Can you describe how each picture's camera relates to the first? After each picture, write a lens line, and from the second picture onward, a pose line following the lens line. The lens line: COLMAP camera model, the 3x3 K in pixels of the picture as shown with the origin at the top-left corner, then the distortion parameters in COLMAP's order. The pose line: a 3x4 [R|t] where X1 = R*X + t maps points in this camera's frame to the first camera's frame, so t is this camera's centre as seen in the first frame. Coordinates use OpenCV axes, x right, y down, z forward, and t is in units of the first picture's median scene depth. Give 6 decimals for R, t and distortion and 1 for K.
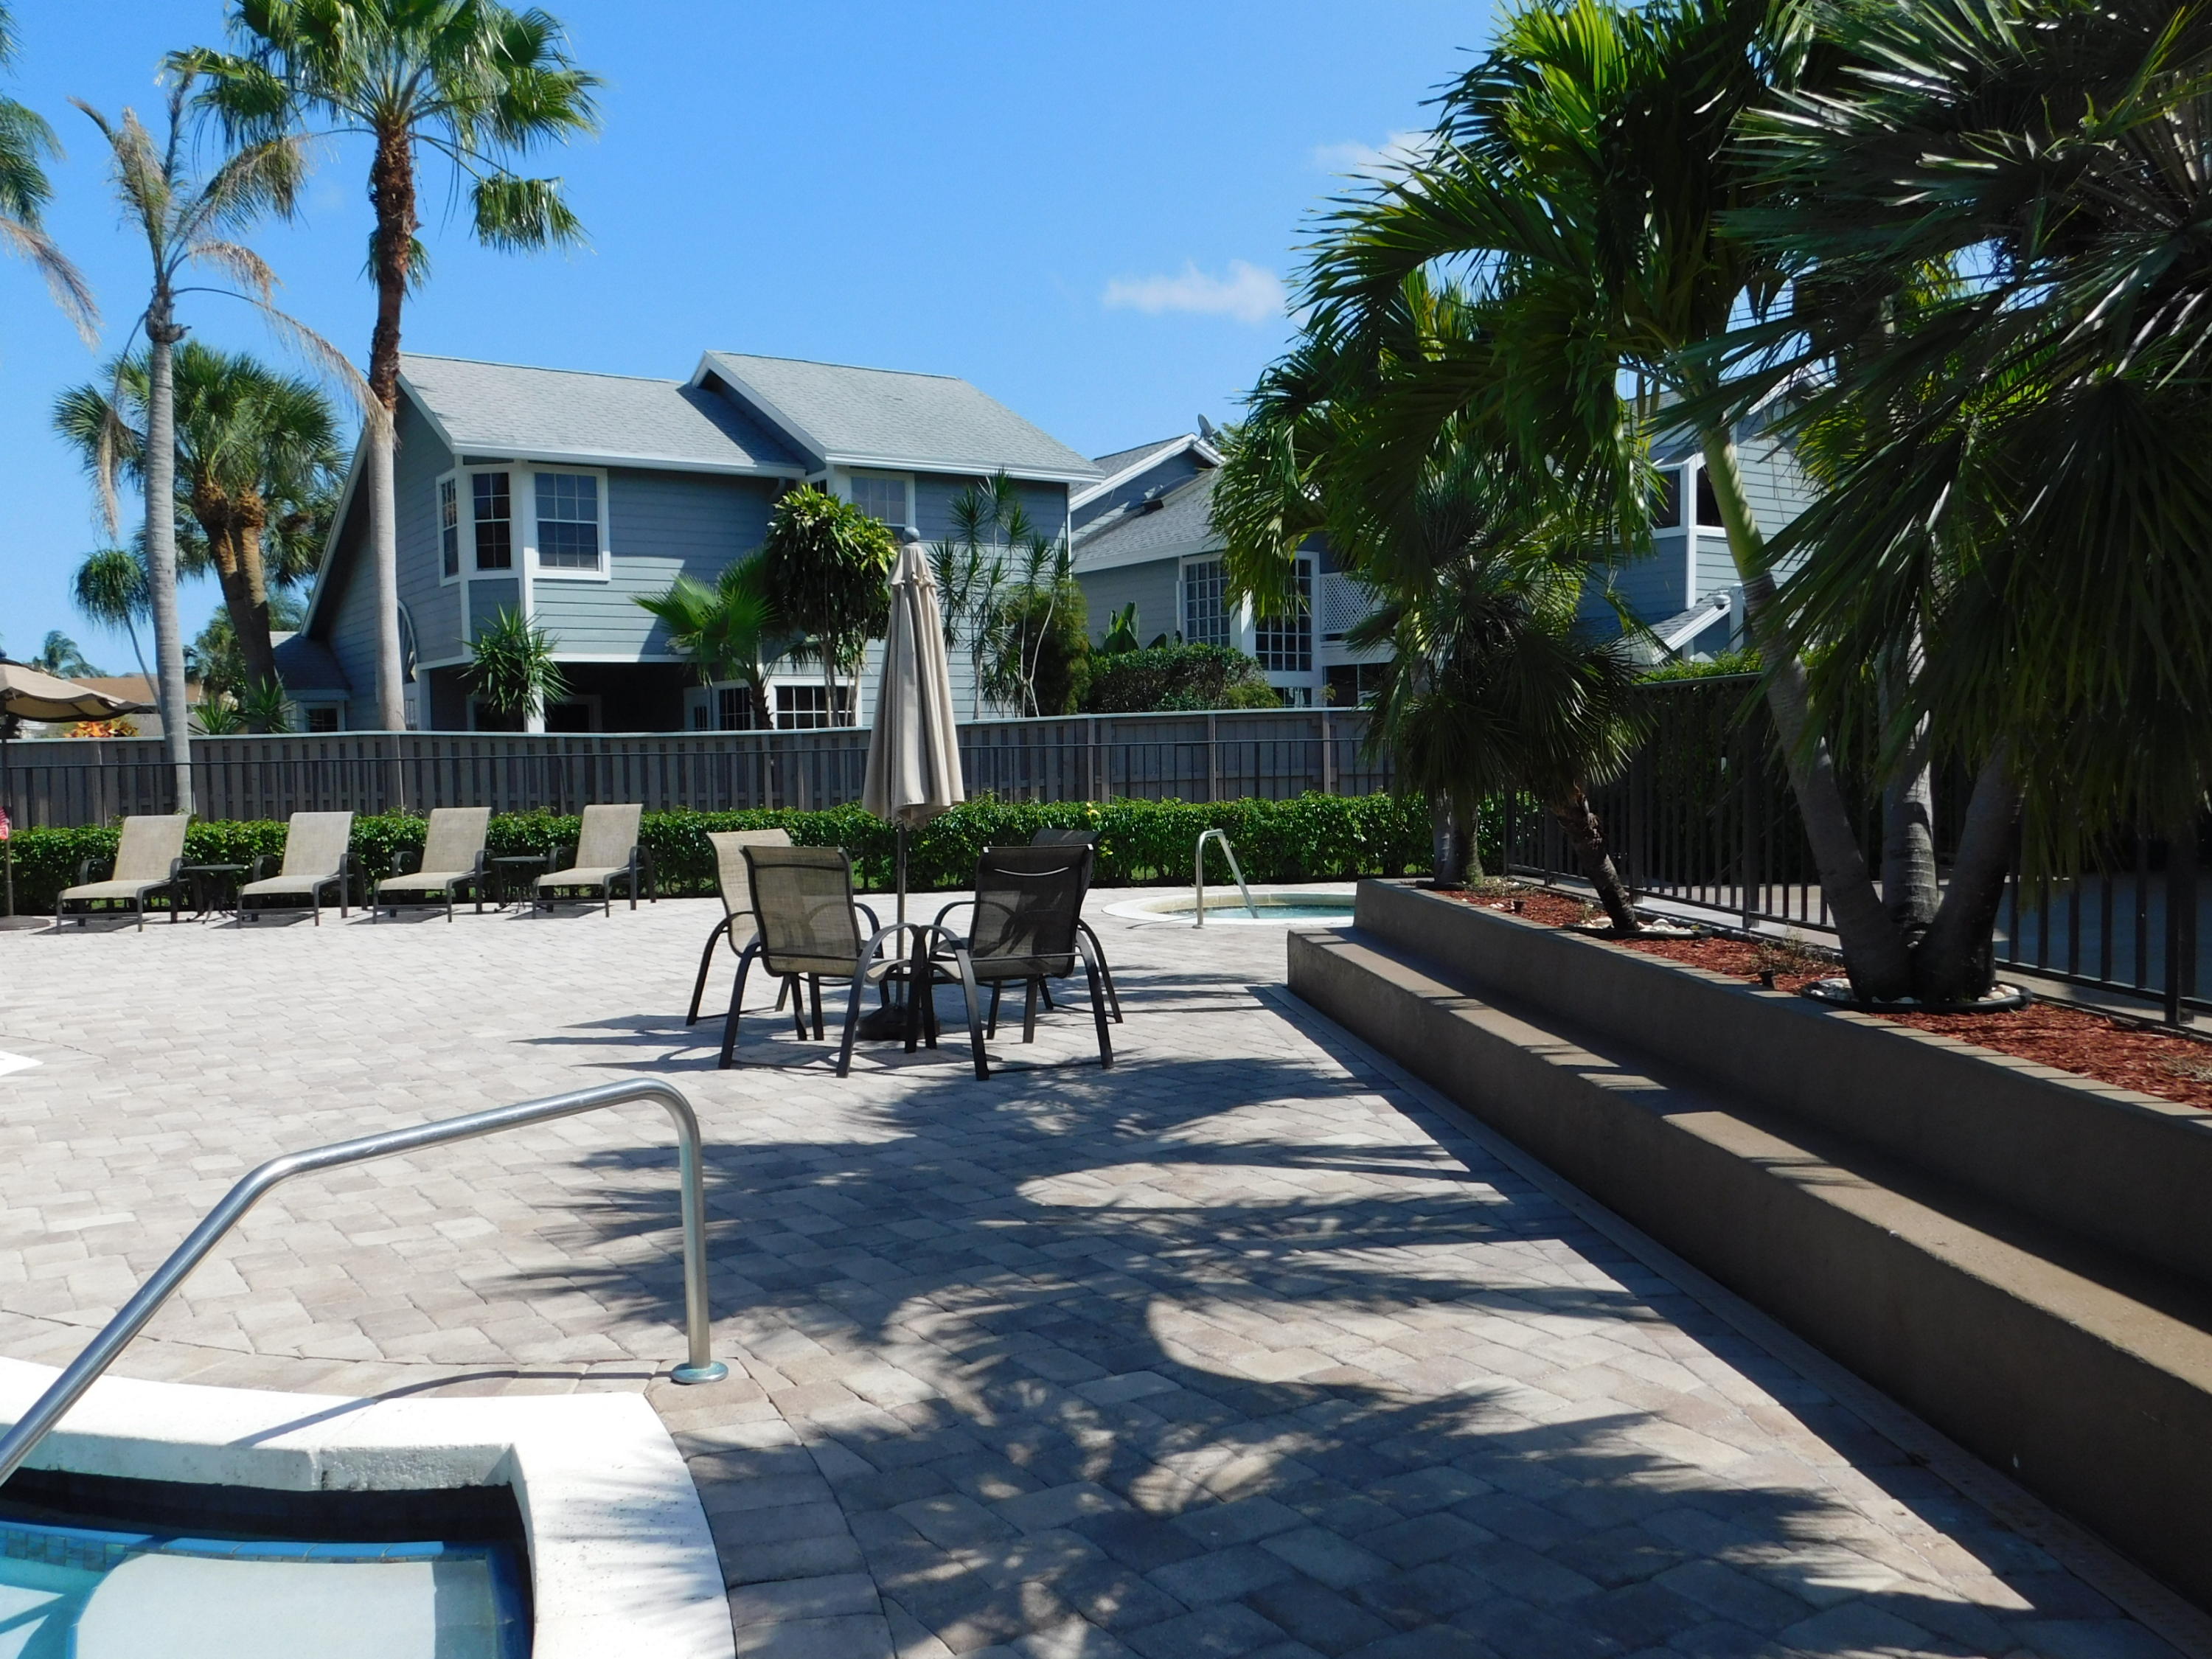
lens RADIAL K [[1792.8, 0, 1106.0], [0, 1792.8, 829.5], [0, 0, 1]] dist [0.025138, 0.002770]
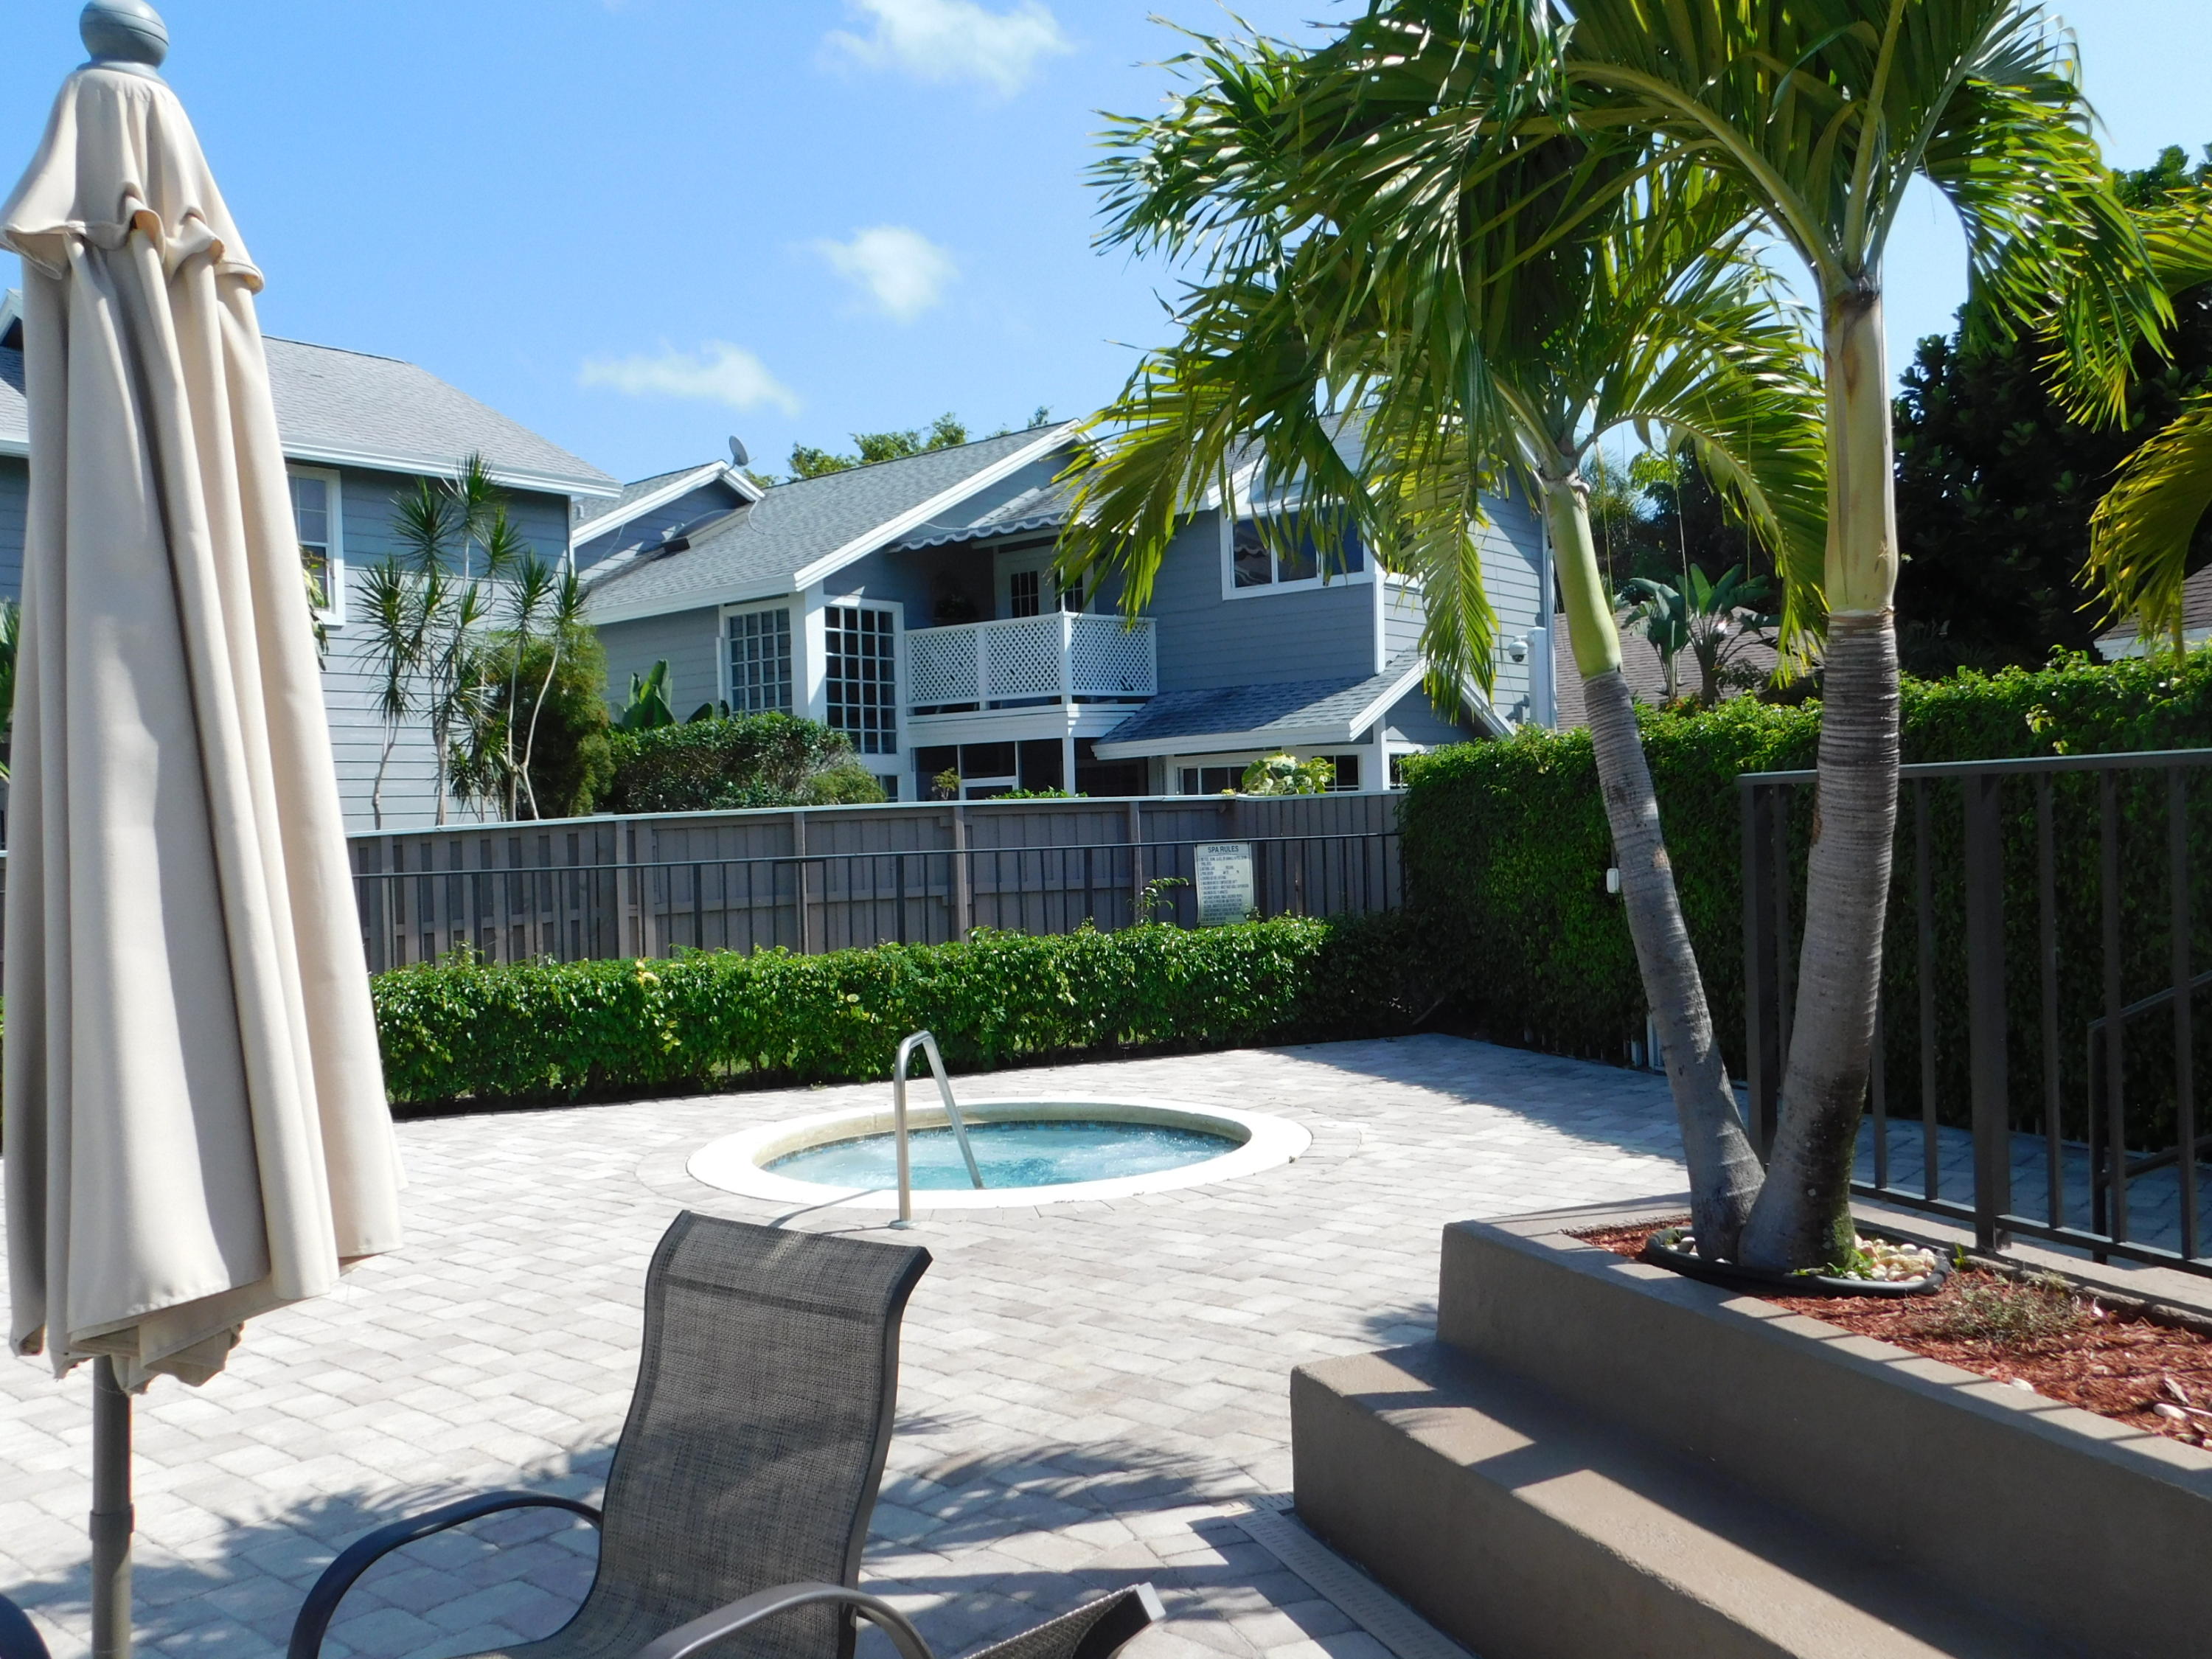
lens RADIAL K [[1794.1, 0, 1106.0], [0, 1794.1, 829.5], [0, 0, 1]] dist [0.004715, 0.004288]
pose [[0.959762, -0.016966, 0.280302, -0.021657], [0.031187, 0.998438, -0.046354, -0.020698], [-0.279078, 0.053231, 0.958792, 0.286552]]
